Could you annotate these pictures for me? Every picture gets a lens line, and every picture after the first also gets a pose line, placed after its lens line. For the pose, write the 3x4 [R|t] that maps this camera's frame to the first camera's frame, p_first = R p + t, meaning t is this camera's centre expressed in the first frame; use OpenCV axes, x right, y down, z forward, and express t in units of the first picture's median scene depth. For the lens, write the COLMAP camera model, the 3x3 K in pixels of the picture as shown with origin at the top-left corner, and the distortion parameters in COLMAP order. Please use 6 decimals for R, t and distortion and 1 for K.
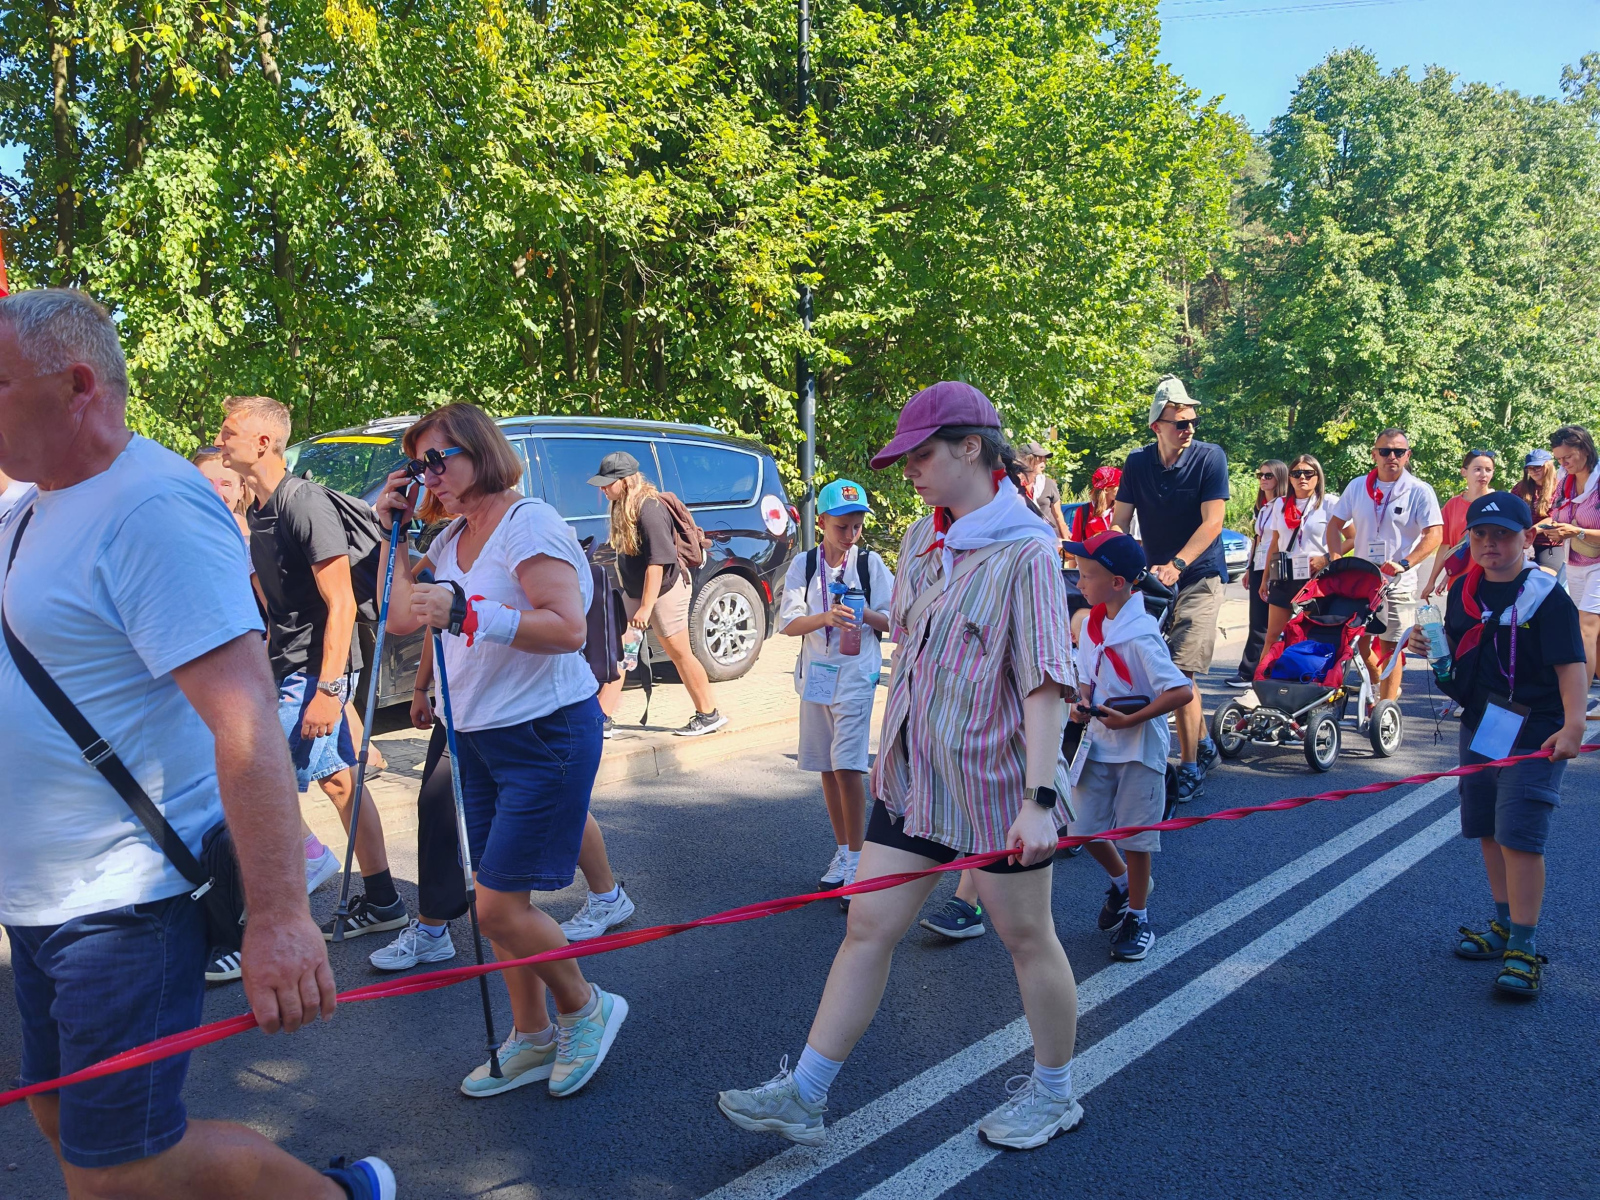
lens RADIAL K [[1253.5, 0, 777.6], [0, 1253.5, 665.0], [0, 0, 1]] dist [-0.002373, -0.004448]
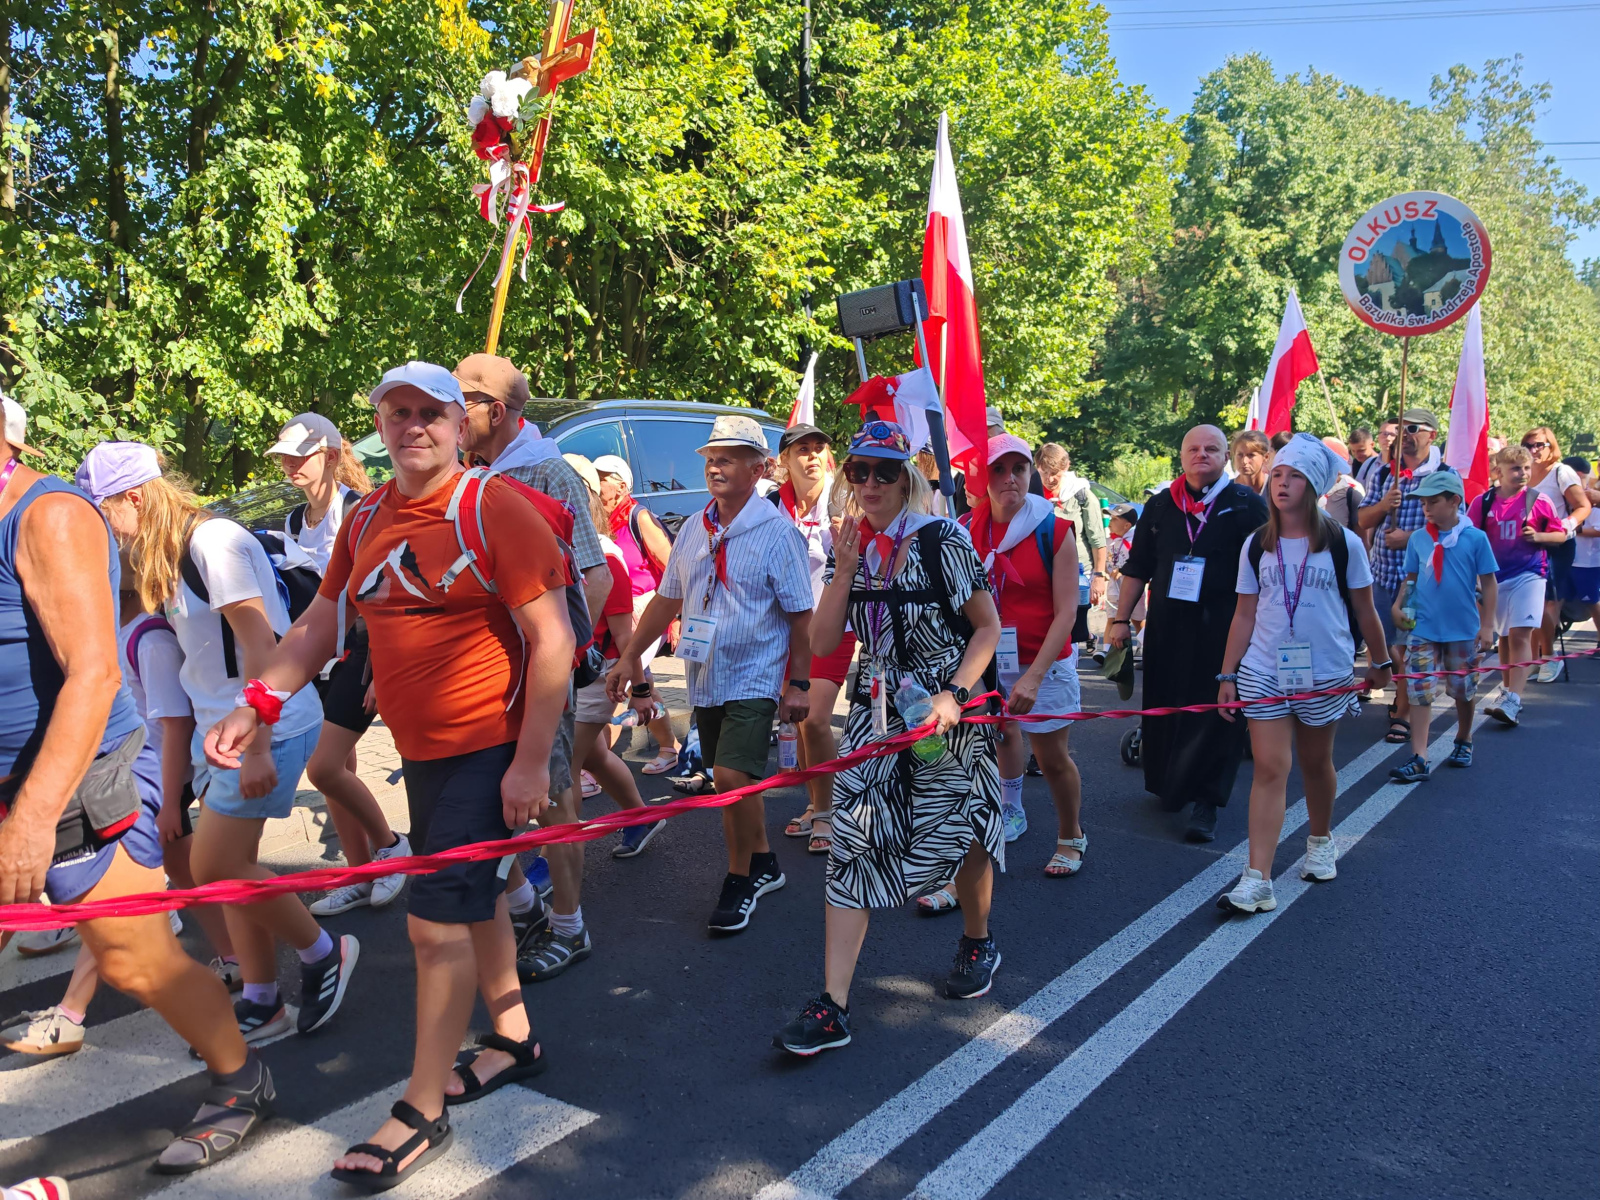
lens RADIAL K [[1253.5, 0, 777.6], [0, 1253.5, 665.0], [0, 0, 1]] dist [-0.002373, -0.004448]
pose [[0.995494, -0.007538, 0.094522, -0.109041], [0.005728, 0.999795, 0.019406, 0.010114], [-0.094649, -0.018777, 0.995334, -0.077327]]
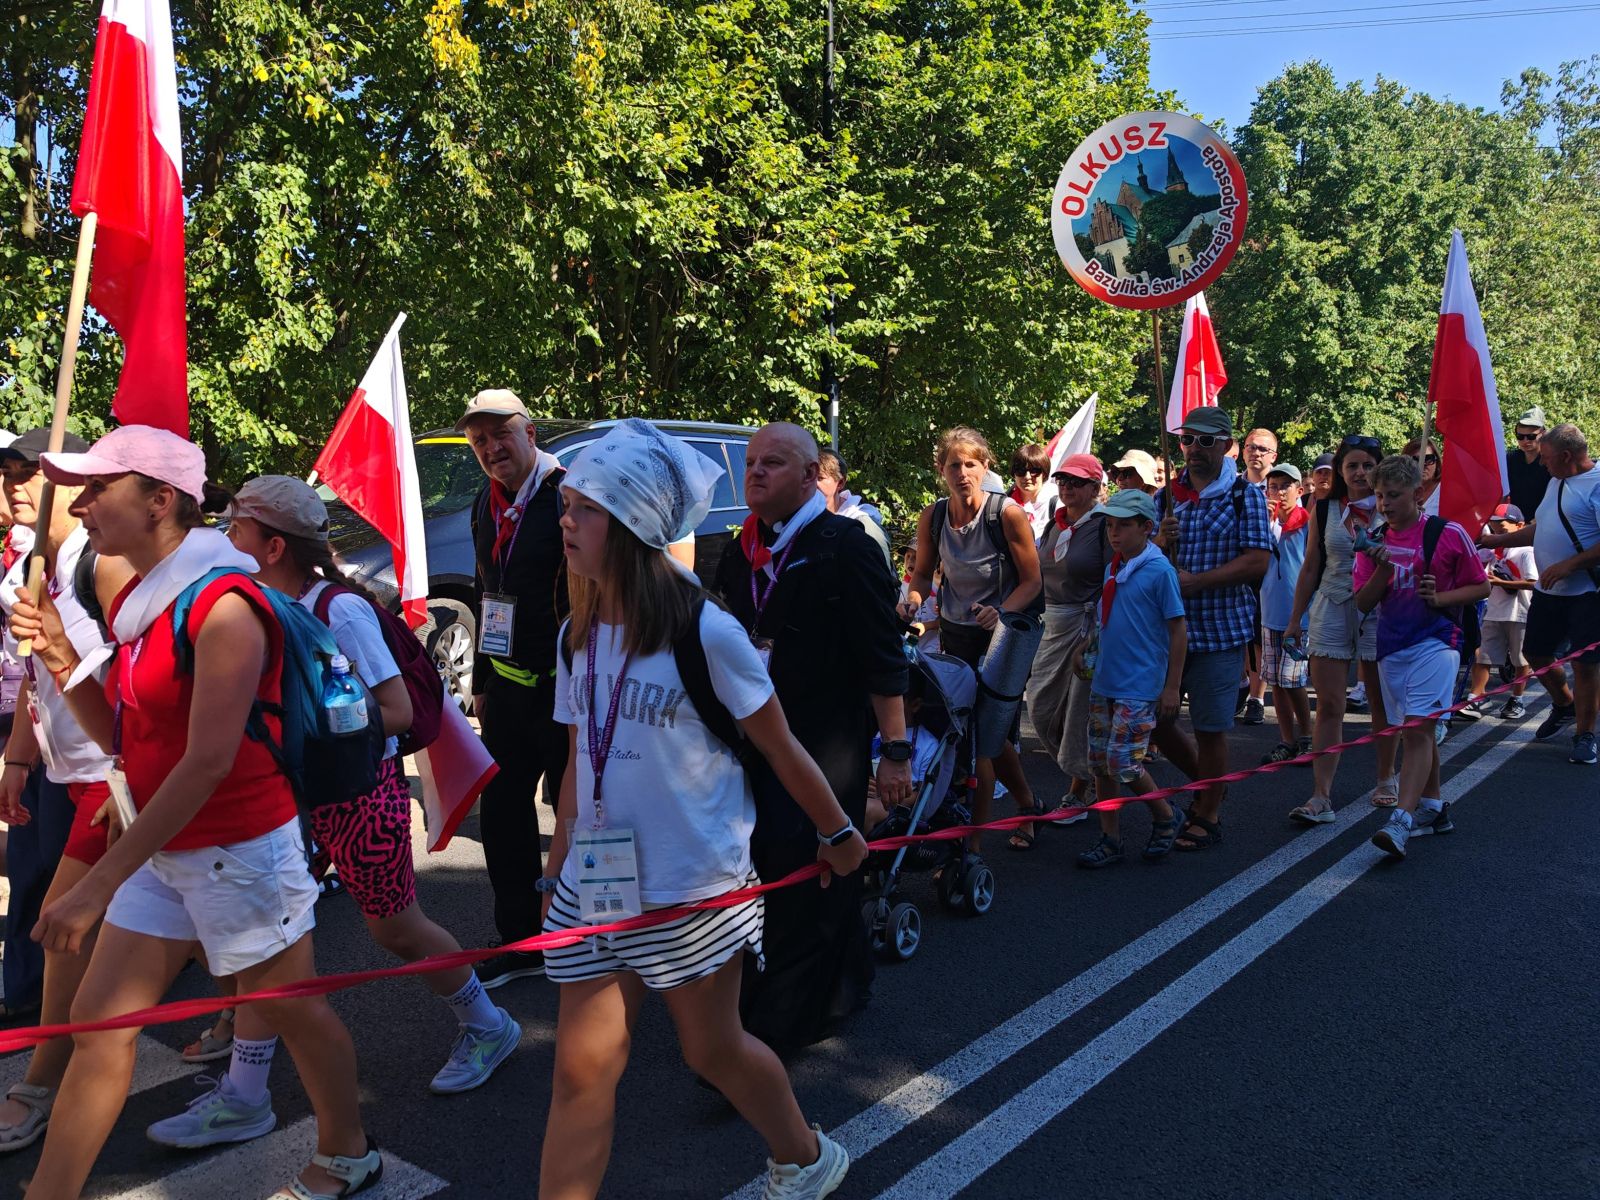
lens RADIAL K [[1252.2, 0, 776.5], [0, 1252.2, 678.0], [0, 0, 1]] dist [0.001292, -0.005952]
pose [[0.999060, -0.004405, 0.043113, -0.071639], [0.003854, 0.999910, 0.012855, 0.008119], [-0.043166, -0.012677, 0.998987, -0.060794]]
